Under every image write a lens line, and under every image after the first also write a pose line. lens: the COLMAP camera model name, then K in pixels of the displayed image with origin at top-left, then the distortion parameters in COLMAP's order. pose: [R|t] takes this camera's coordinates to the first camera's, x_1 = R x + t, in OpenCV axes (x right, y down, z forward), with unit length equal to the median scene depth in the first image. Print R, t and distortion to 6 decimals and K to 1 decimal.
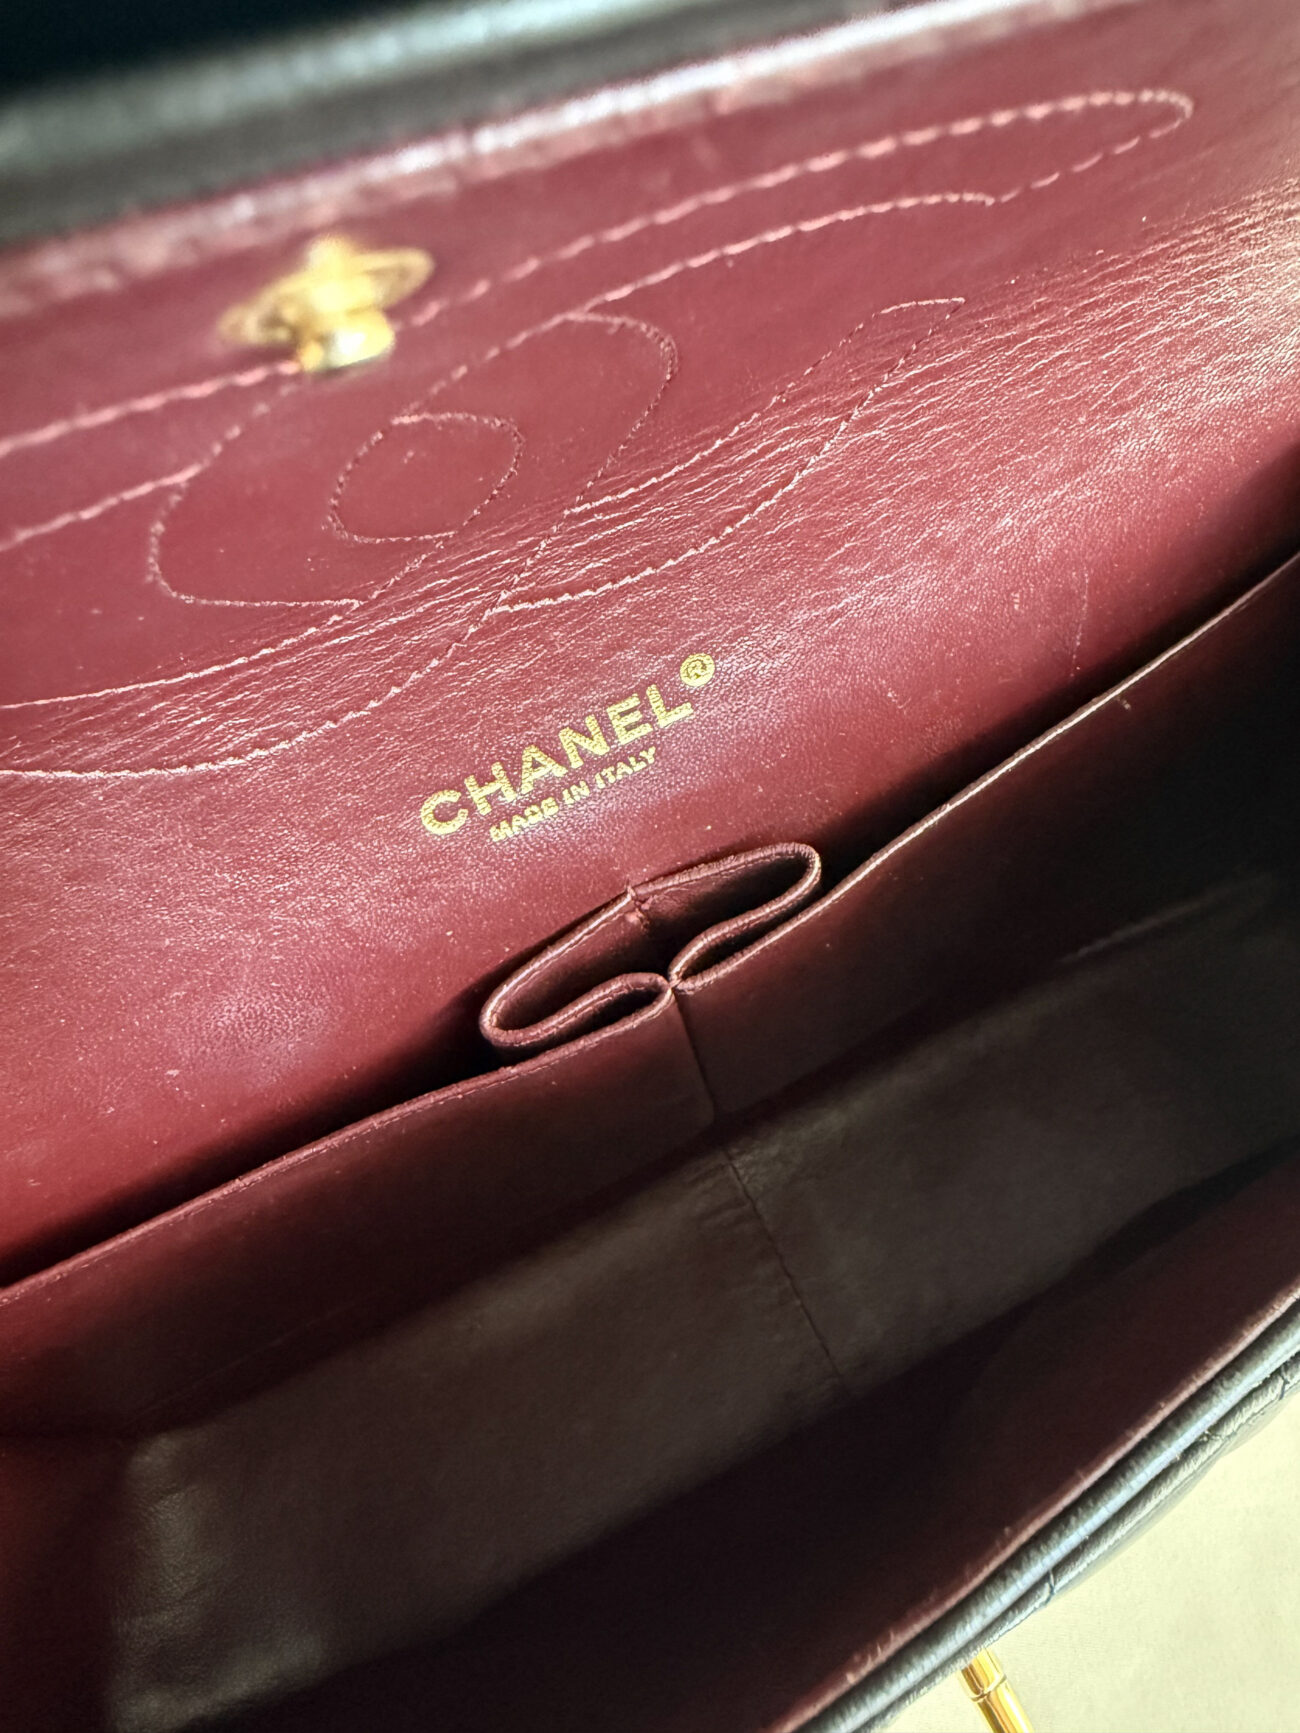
lens RADIAL K [[1512.4, 0, 650.0], [0, 1512.4, 866.5], [0, 0, 1]] dist [-0.005216, -0.015803]
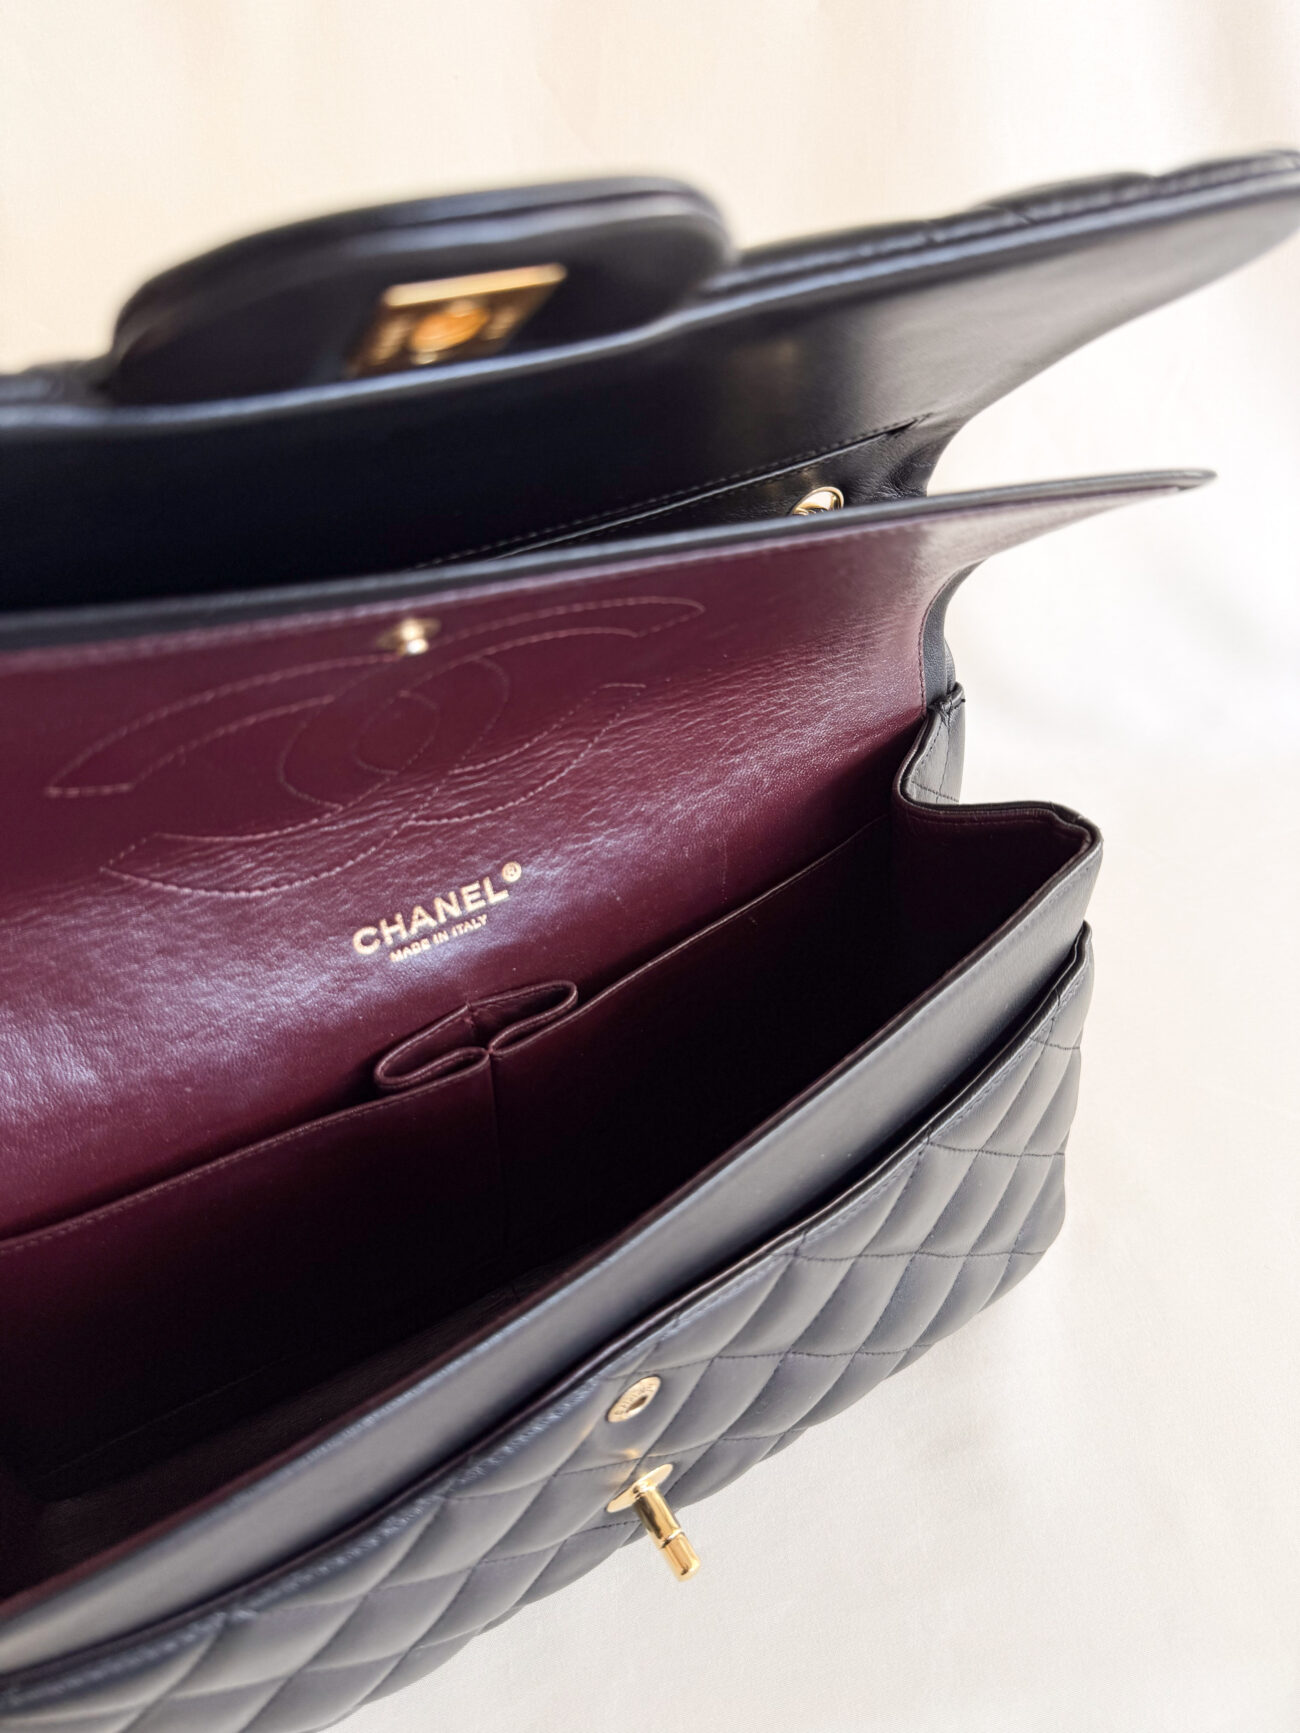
lens RADIAL K [[1325.6, 0, 650.0], [0, 1325.6, 866.5], [0, 0, 1]] dist [0.105021, -0.000817]
pose [[0.990170, 0.049118, 0.130959, -0.014547], [-0.012612, 0.963850, -0.266146, 0.298892], [-0.139298, 0.261878, 0.954995, -0.586632]]
